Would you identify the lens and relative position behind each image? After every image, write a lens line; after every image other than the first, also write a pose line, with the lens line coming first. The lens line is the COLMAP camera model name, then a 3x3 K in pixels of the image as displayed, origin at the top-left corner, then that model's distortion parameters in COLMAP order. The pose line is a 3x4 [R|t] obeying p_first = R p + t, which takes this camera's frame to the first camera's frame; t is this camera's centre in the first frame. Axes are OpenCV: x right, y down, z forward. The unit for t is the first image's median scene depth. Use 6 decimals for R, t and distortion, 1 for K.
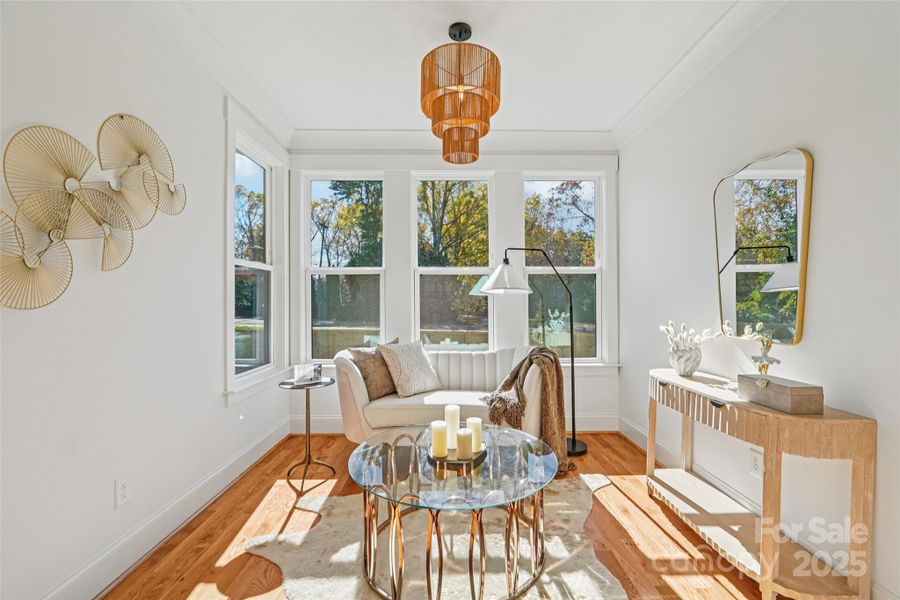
lens RADIAL K [[378.2, 0, 448.6], [0, 378.2, 300.9], [0, 0, 1]] dist [-0.010083, 0.002756]
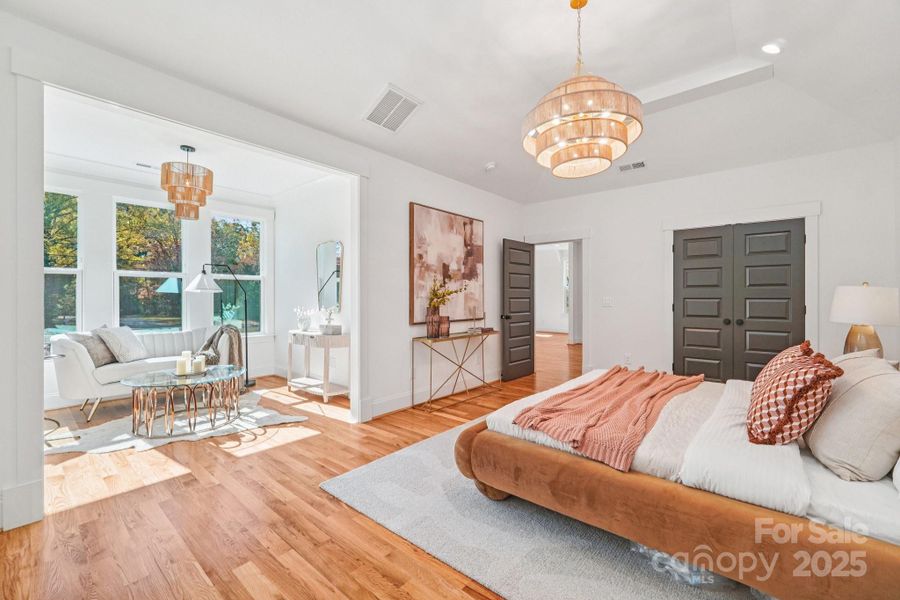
lens RADIAL K [[378.2, 0, 448.3], [0, 378.2, 297.5], [0, 0, 1]] dist [-0.010083, 0.002756]
pose [[0.660531, 0.000186, 0.750799, -0.376790], [0.000332, 1.000000, -0.000541, 0.005283], [-0.750799, 0.000606, 0.660530, -0.868487]]
